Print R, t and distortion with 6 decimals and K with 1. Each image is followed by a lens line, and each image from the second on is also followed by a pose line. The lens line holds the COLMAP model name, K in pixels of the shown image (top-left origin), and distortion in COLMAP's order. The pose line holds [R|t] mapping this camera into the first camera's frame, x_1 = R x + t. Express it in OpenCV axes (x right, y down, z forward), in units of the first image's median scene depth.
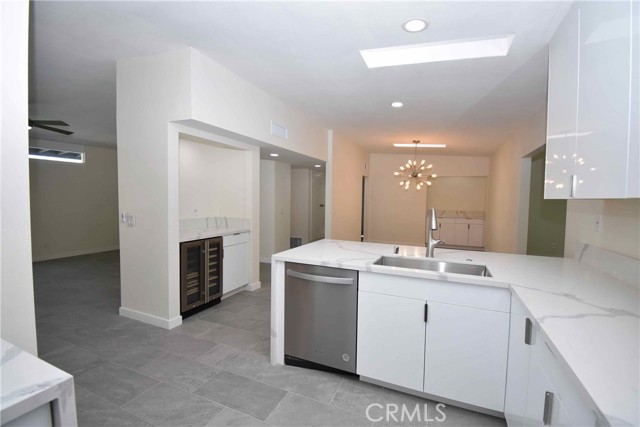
lens RADIAL K [[286.4, 0, 320.4], [0, 286.4, 213.3], [0, 0, 1]] dist [-0.002705, -0.008190]
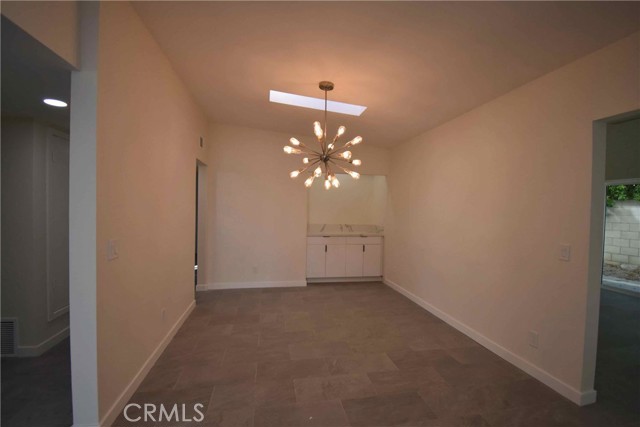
lens RADIAL K [[286.4, 0, 320.7], [0, 286.4, 217.2], [0, 0, 1]] dist [-0.002705, -0.008190]
pose [[0.828995, -0.014509, 0.559068, 0.106544], [0.022418, 0.999722, -0.007296, -0.055485], [-0.558806, 0.018581, 0.829090, 1.055665]]
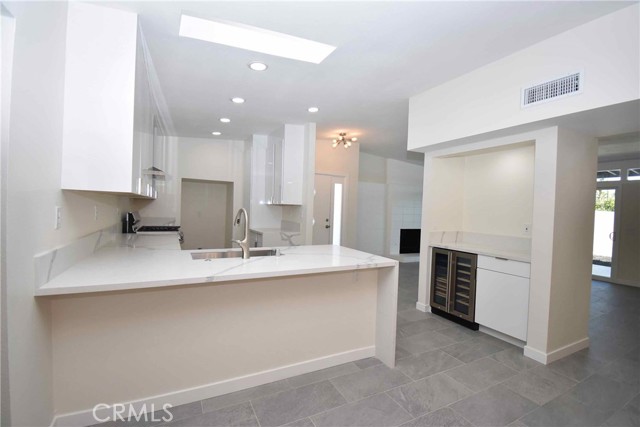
lens RADIAL K [[286.4, 0, 321.0], [0, 286.4, 210.7], [0, 0, 1]] dist [-0.002705, -0.008190]
pose [[-0.624996, -0.026755, -0.780169, 0.643638], [-0.081271, 0.996212, 0.030943, -0.042255], [0.776386, 0.082744, -0.624803, 1.167153]]
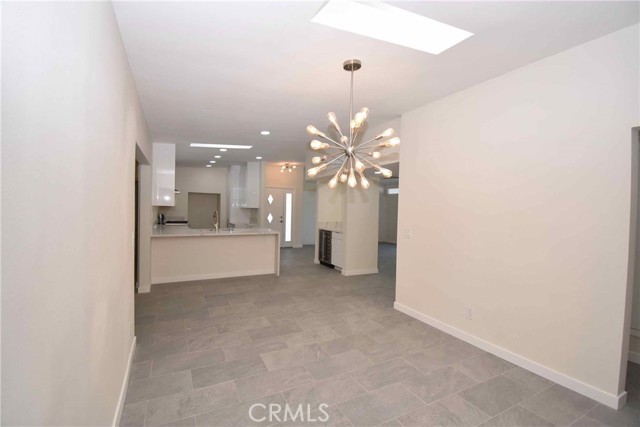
lens RADIAL K [[286.4, 0, 319.5], [0, 286.4, 209.4], [0, 0, 1]] dist [-0.002705, -0.008190]
pose [[-0.632915, -0.023586, -0.773862, 1.126778], [-0.069761, 0.997207, 0.026661, -0.104490], [0.771072, 0.070859, -0.632793, 2.090755]]
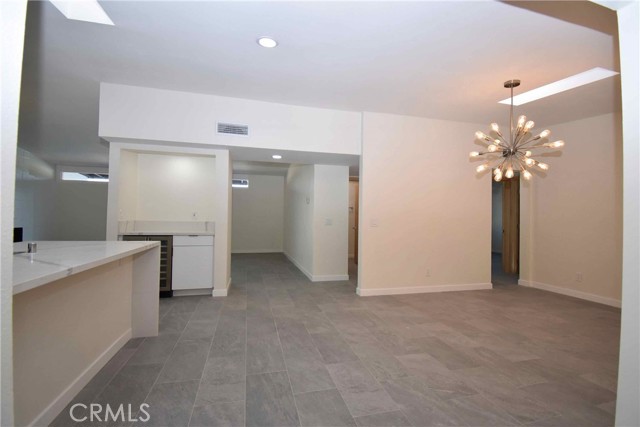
lens RADIAL K [[286.4, 0, 319.4], [0, 286.4, 214.4], [0, 0, 1]] dist [-0.002705, -0.008190]
pose [[0.617391, -0.012750, -0.786553, 0.875651], [-0.046481, 0.997531, -0.052654, 0.028977], [0.785282, 0.069067, 0.615274, 0.761313]]
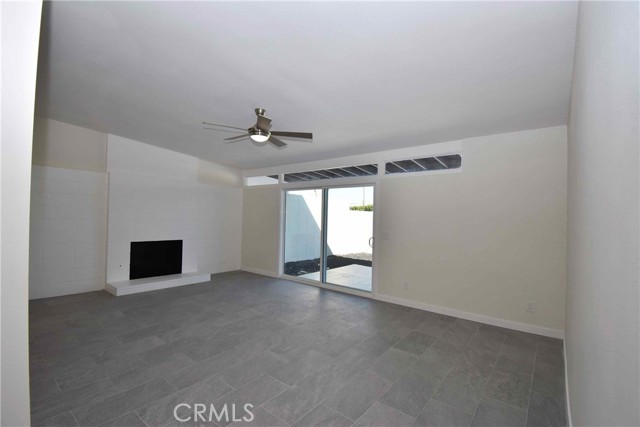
lens RADIAL K [[286.4, 0, 322.7], [0, 286.4, 214.4], [0, 0, 1]] dist [-0.002705, -0.008190]
pose [[-0.254251, -0.025086, -0.966813, -0.285417], [-0.076792, 0.997031, -0.005675, -0.089720], [0.964085, 0.072801, -0.255423, 1.580412]]
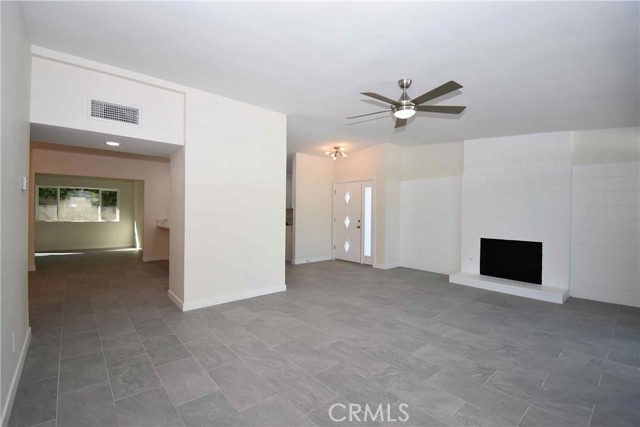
lens RADIAL K [[286.4, 0, 322.5], [0, 286.4, 209.4], [0, 0, 1]] dist [-0.002705, -0.008190]
pose [[-0.906388, -0.016985, 0.422104, -1.318004], [0.001162, 0.999087, 0.042697, -0.097296], [-0.422444, 0.039191, -0.905541, 1.980396]]
